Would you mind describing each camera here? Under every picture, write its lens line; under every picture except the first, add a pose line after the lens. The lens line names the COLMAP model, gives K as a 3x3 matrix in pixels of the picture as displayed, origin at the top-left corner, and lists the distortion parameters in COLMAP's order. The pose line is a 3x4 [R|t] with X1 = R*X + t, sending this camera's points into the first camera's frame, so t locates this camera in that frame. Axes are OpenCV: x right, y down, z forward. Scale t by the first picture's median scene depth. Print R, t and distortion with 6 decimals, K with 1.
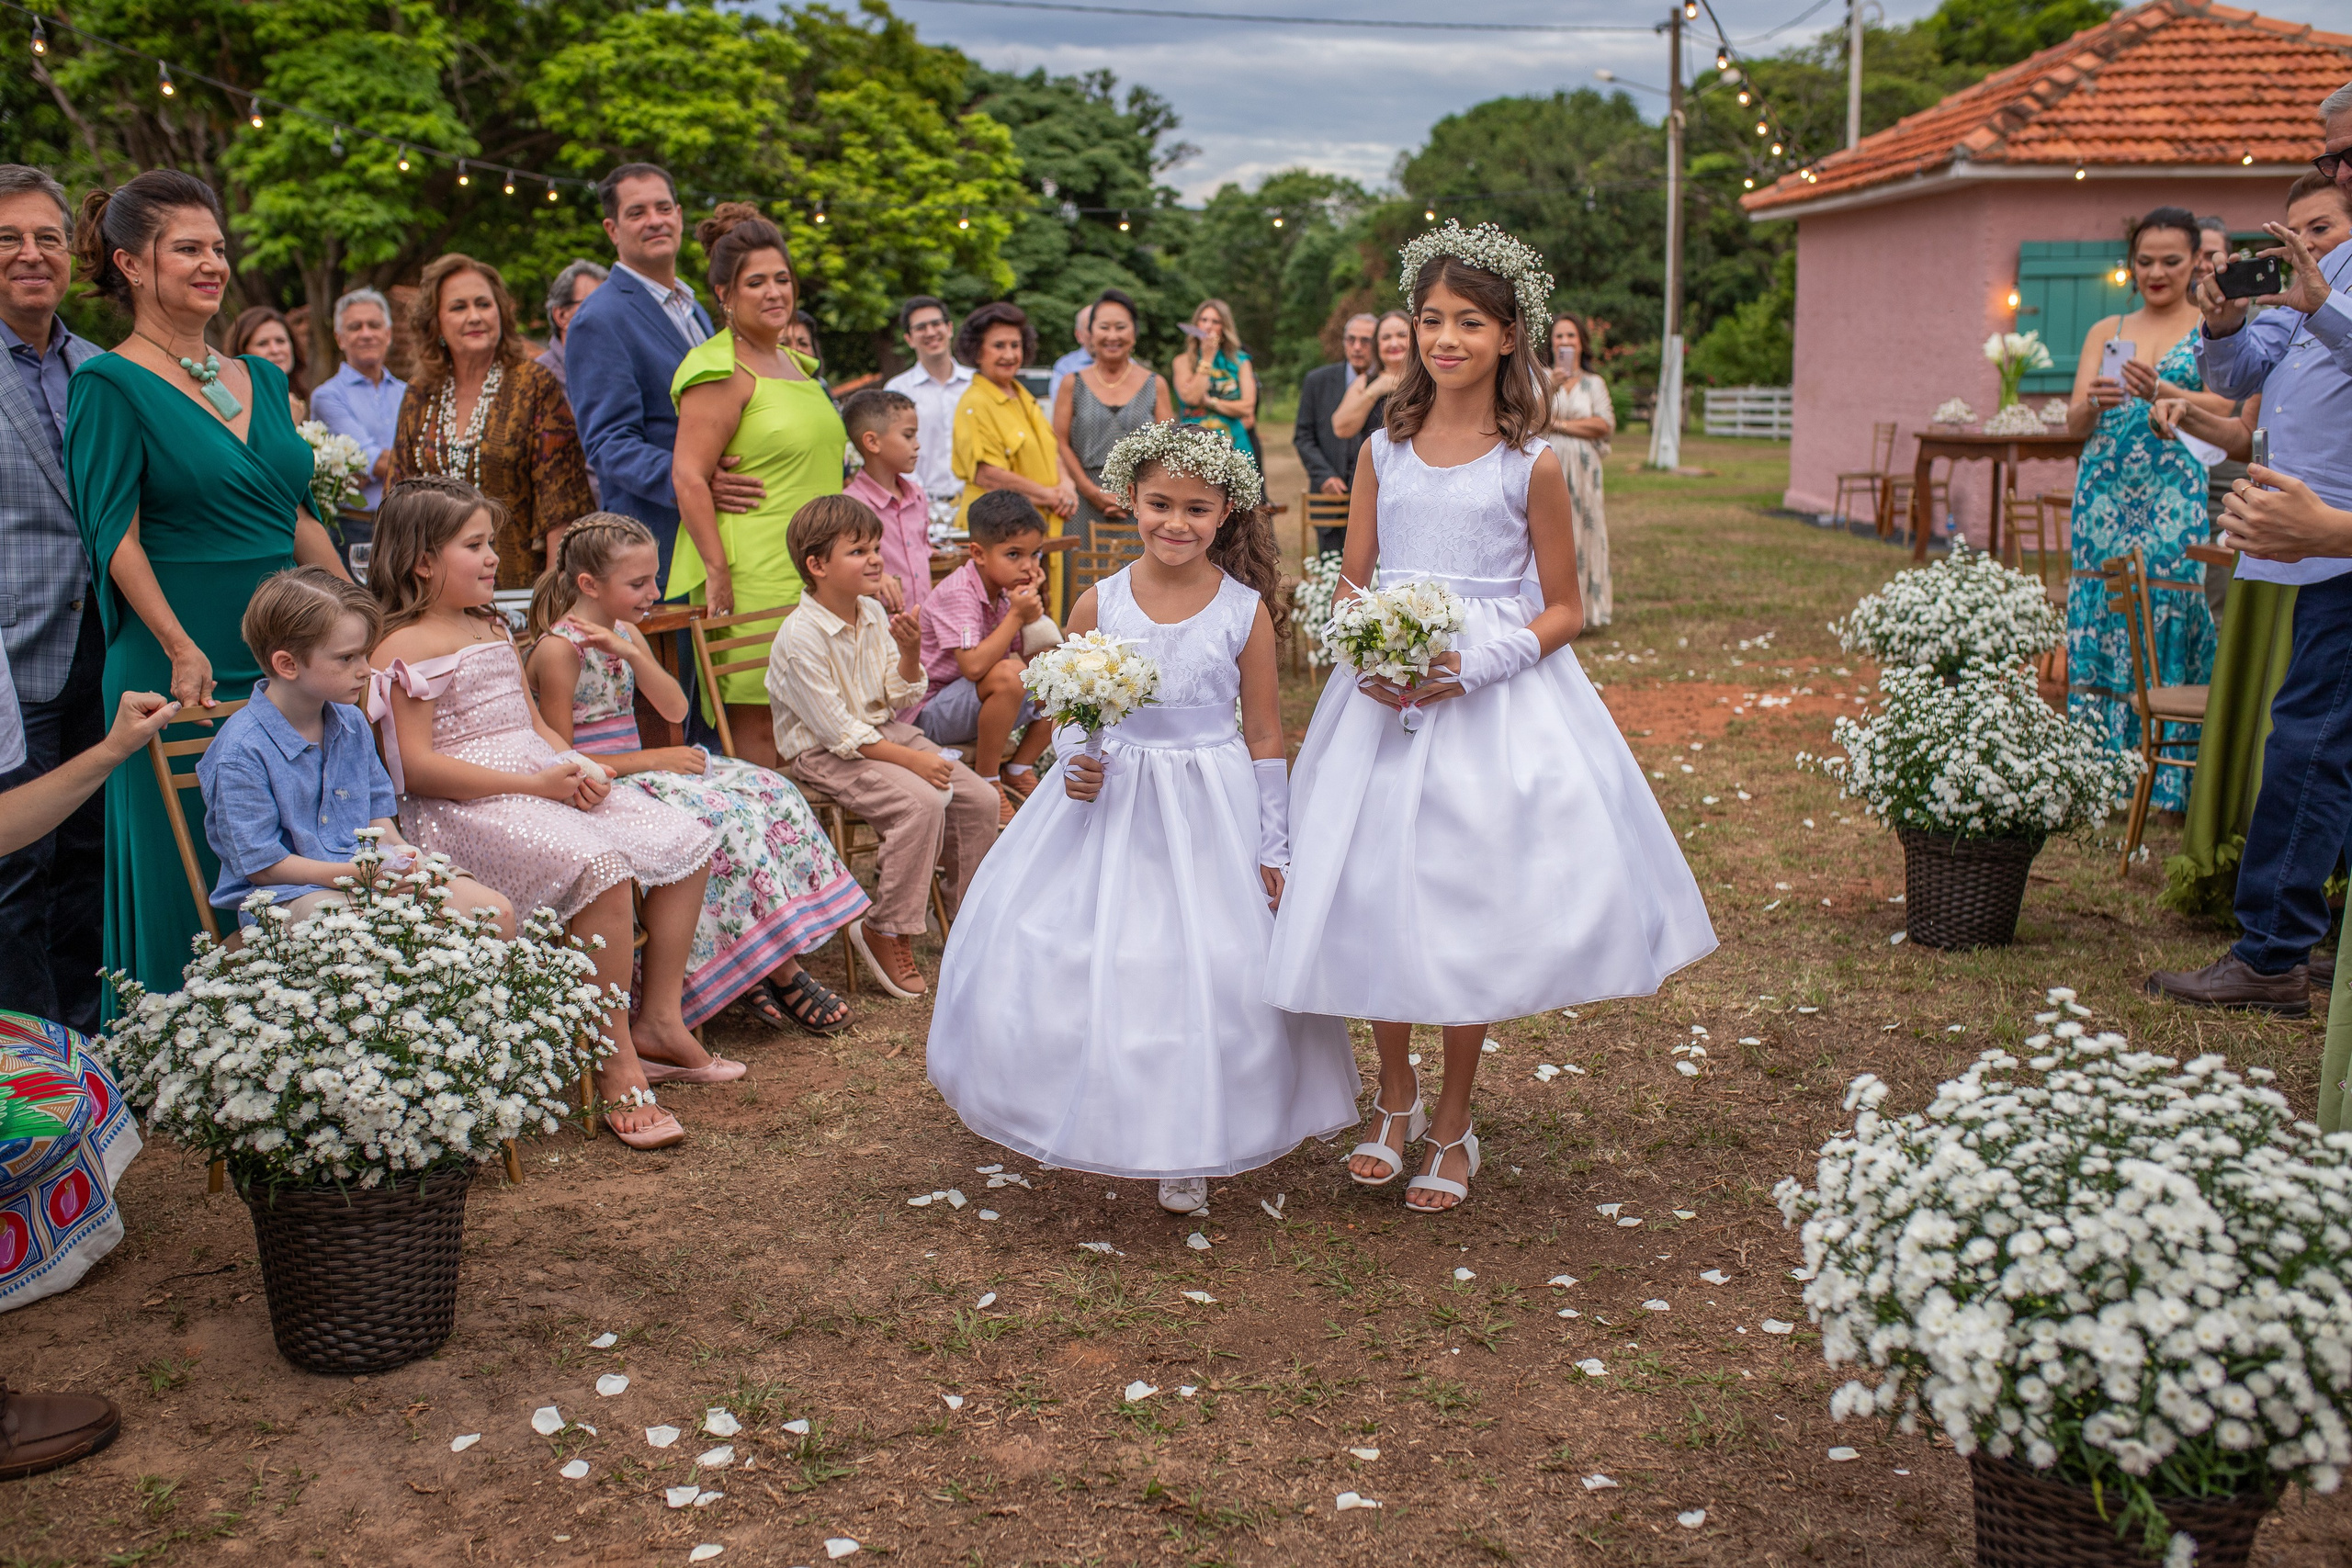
lens RADIAL K [[2235.2, 0, 1140.7], [0, 2235.2, 786.7], [0, 0, 1]] dist [-0.062789, 0.080718]
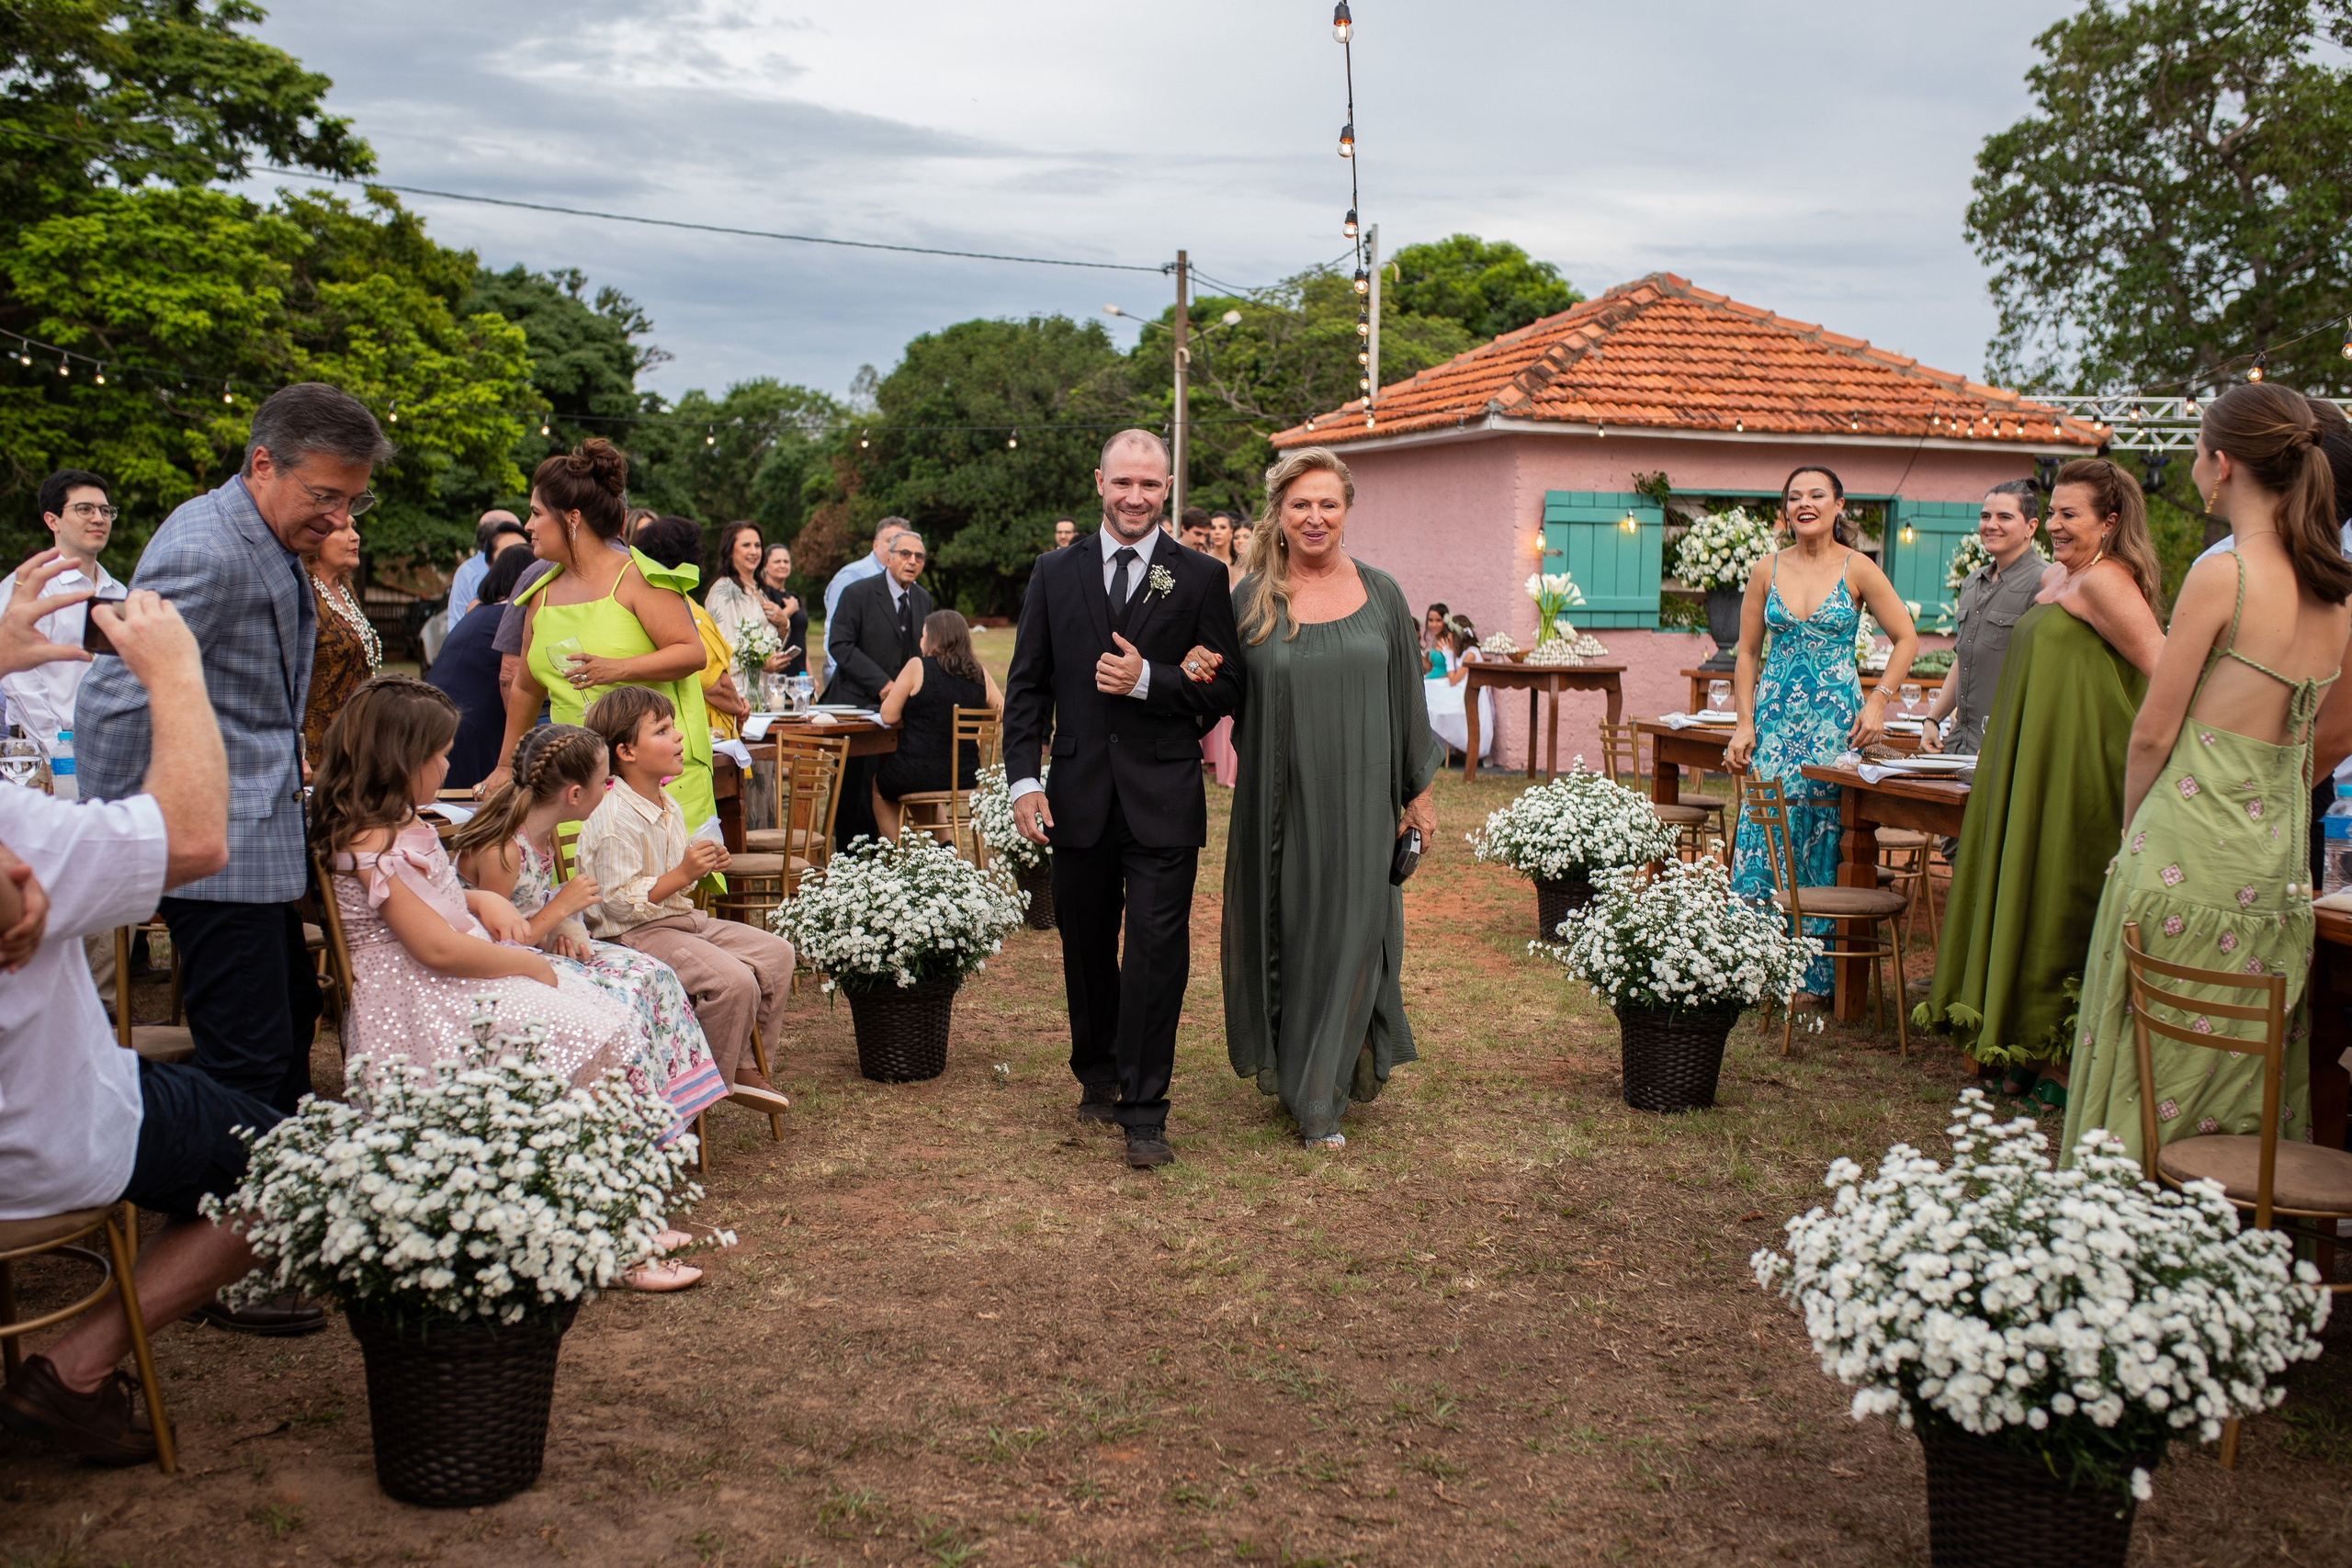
lens RADIAL K [[2305.6, 0, 1141.7], [0, 2305.6, 789.6], [0, 0, 1]] dist [-0.062111, 0.074526]
pose [[0.971948, 0.012664, 0.234854, -0.109424], [0.009961, 0.995437, -0.094901, 0.010613], [-0.234984, 0.094578, 0.967387, -0.062309]]
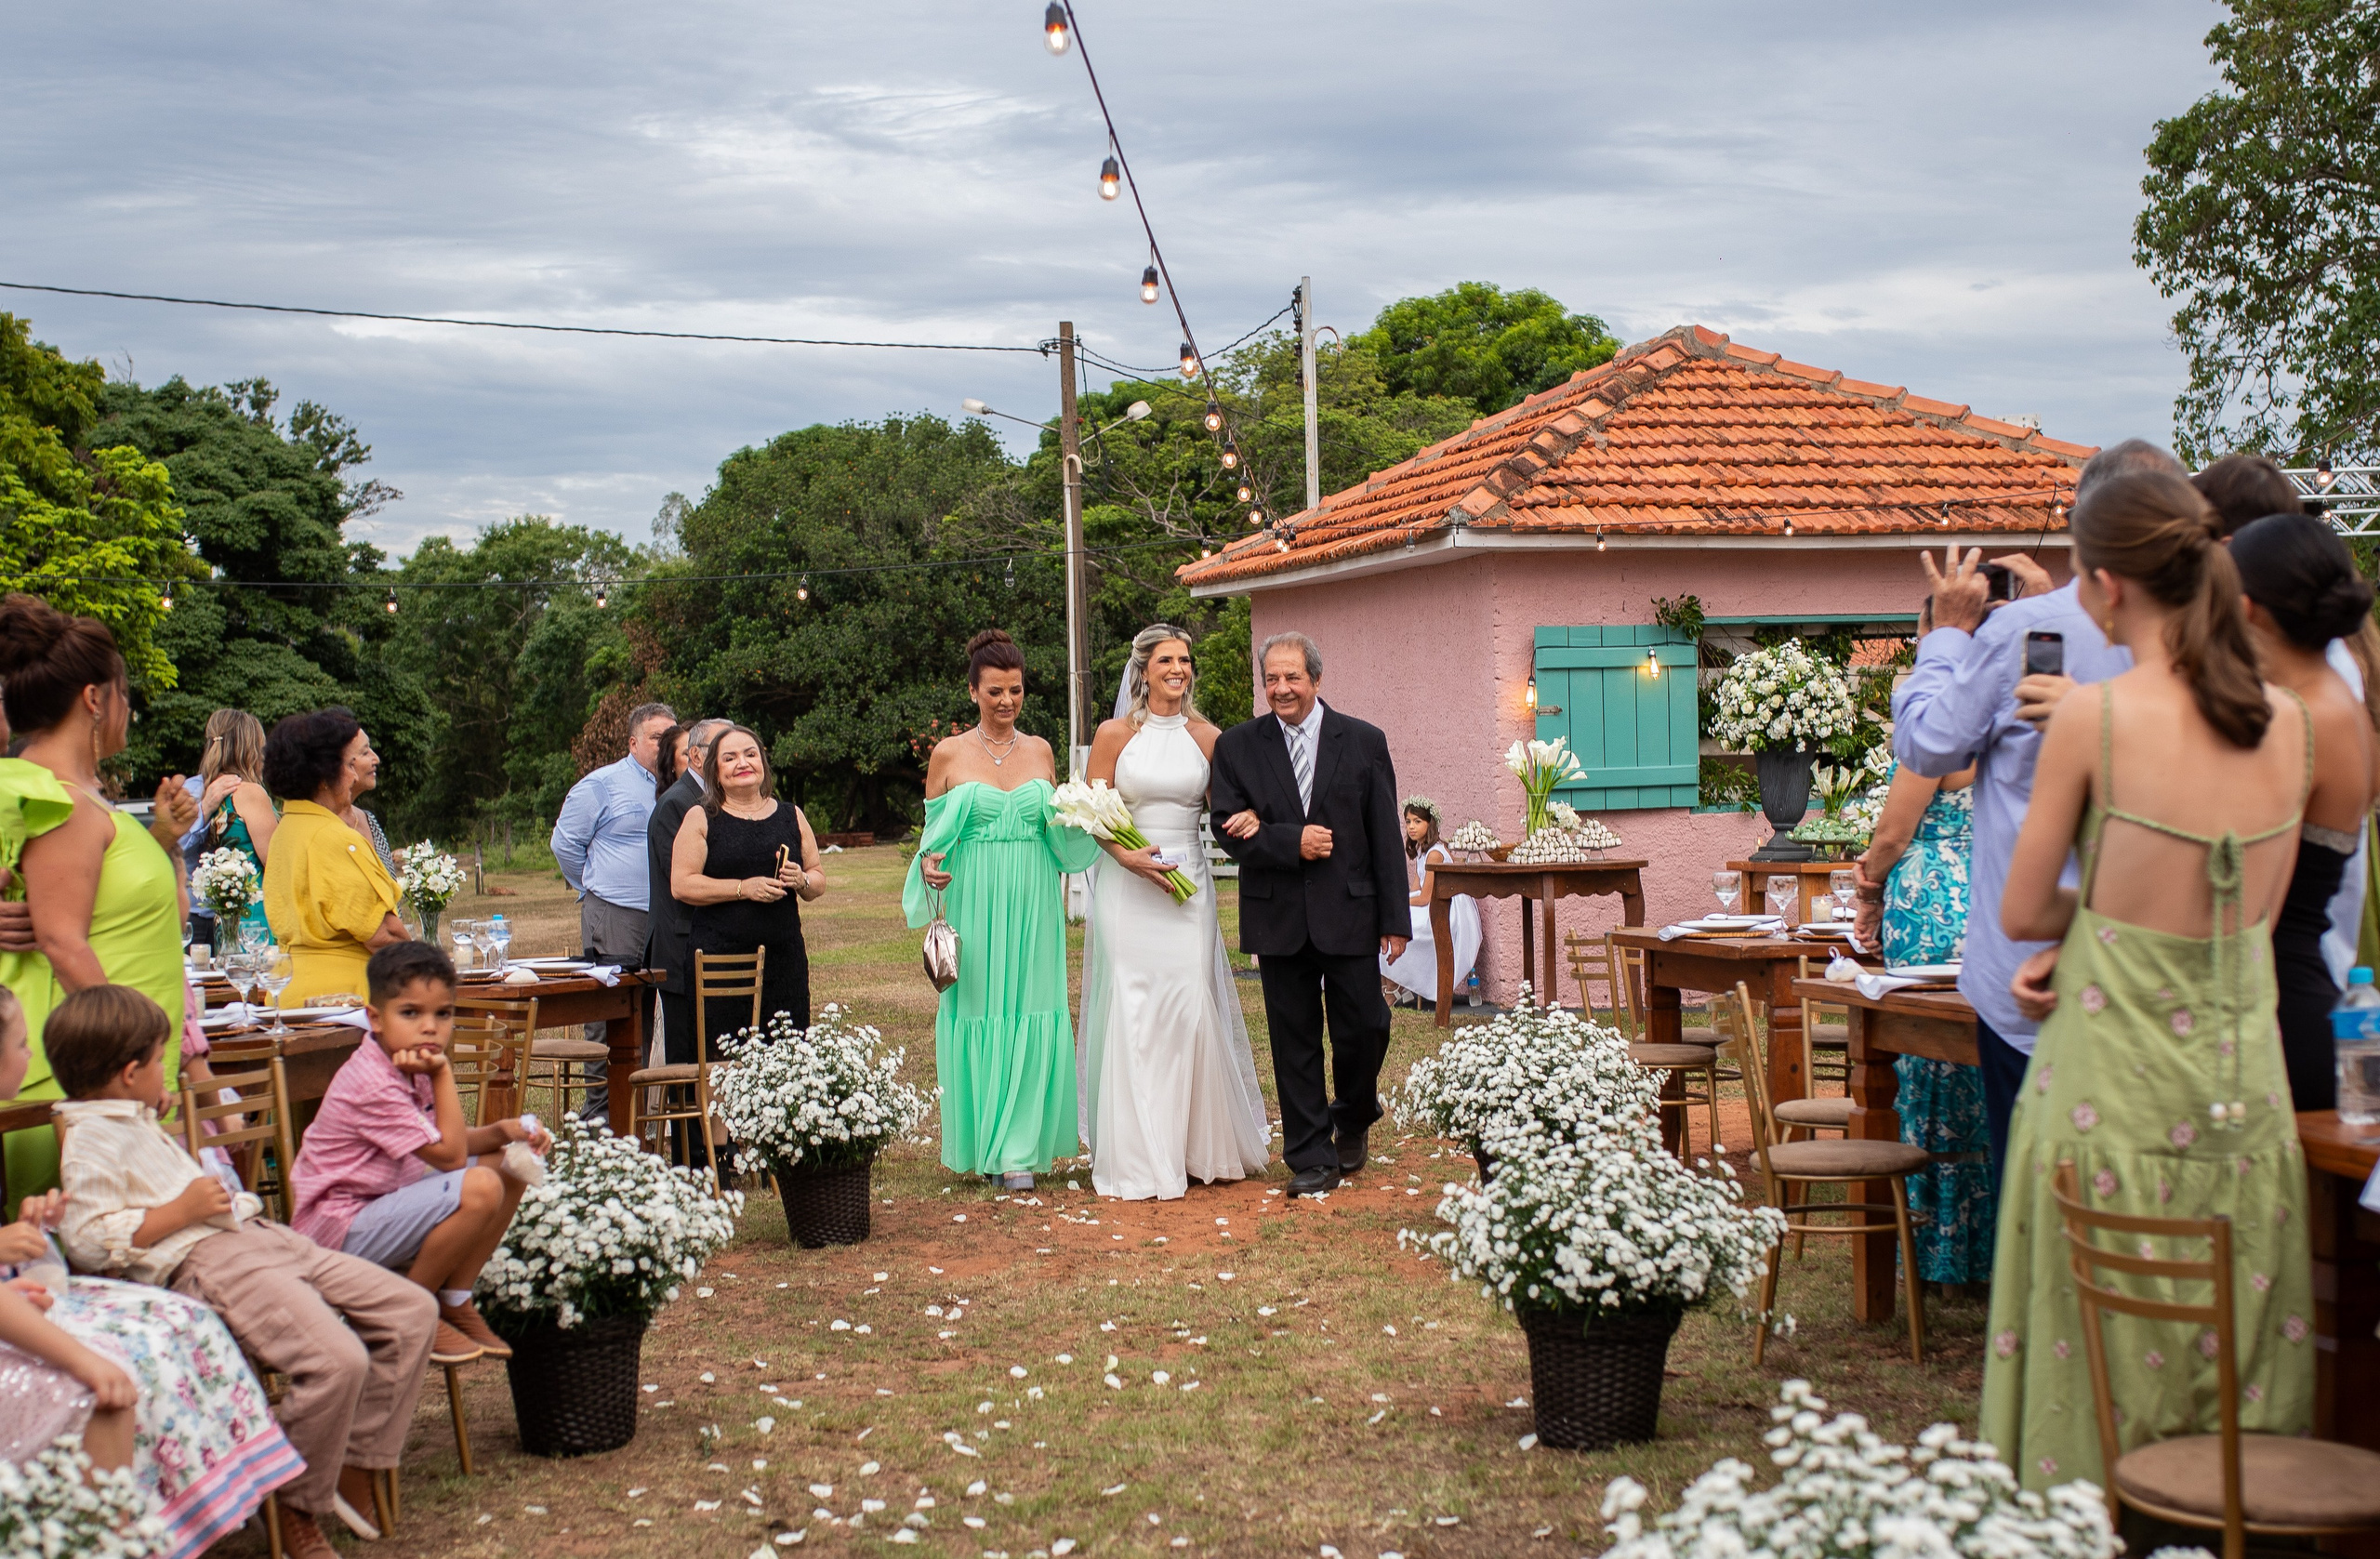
lens RADIAL K [[3183.6, 0, 1095.0], [0, 3183.6, 932.6], [0, 0, 1]] dist [-0.060820, 0.061736]
pose [[0.970256, -0.019234, 0.241316, -0.067959], [0.053109, 0.989466, -0.134669, 0.018538], [-0.236184, 0.143479, 0.961057, -0.097962]]
